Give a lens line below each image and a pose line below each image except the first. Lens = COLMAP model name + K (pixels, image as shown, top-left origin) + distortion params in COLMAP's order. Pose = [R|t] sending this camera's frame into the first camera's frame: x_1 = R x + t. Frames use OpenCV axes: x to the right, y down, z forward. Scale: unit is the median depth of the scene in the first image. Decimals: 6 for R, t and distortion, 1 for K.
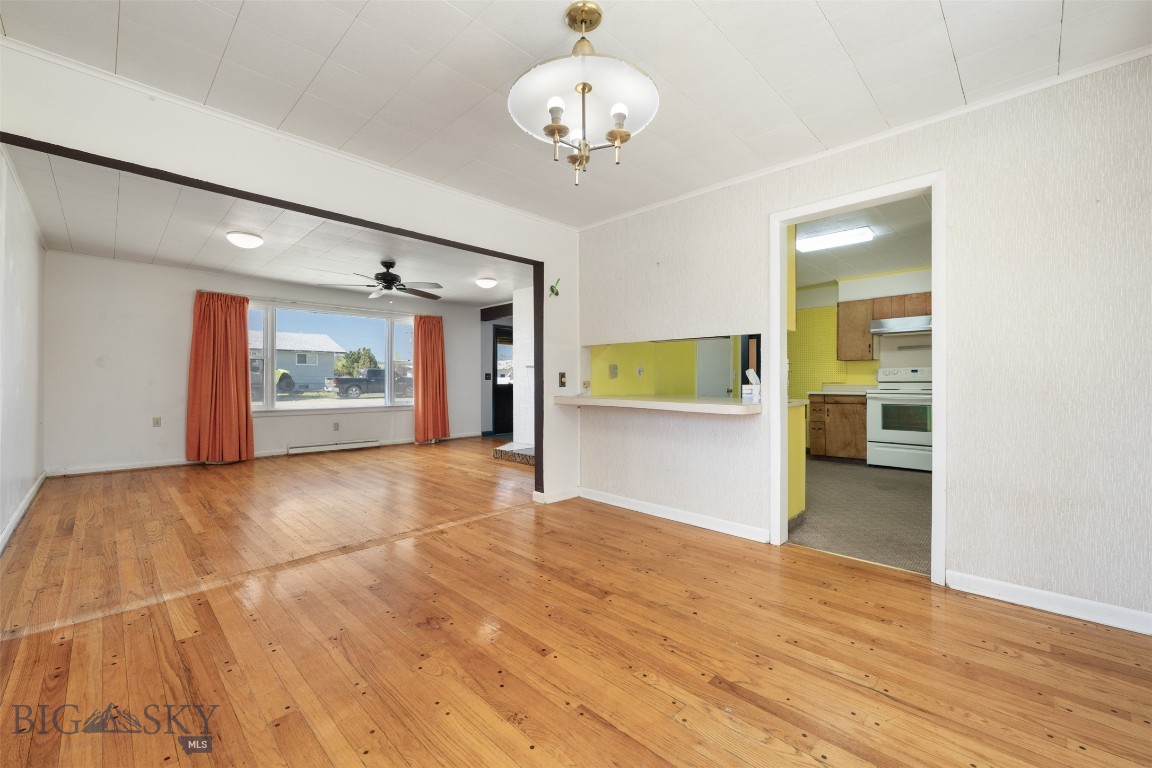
lens RADIAL K [[463.3, 0, 563.9], [0, 463.3, 380.7], [0, 0, 1]] dist [0.002764, 0.000066]
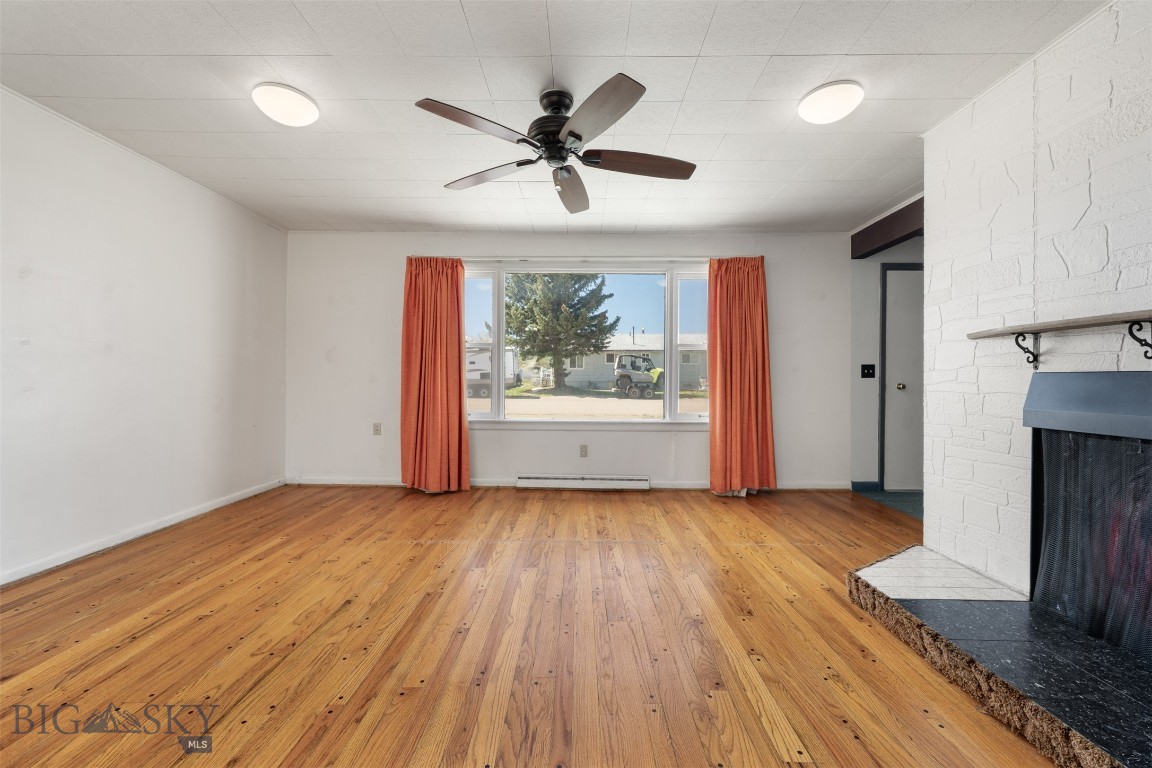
lens RADIAL K [[463.3, 0, 593.3], [0, 463.3, 383.5], [0, 0, 1]] dist [0.002764, 0.000066]
pose [[0.728495, 0.009153, -0.684990, -0.073135], [-0.004025, 0.999951, 0.009081, 0.001872], [0.685039, -0.003858, 0.728496, 0.819982]]
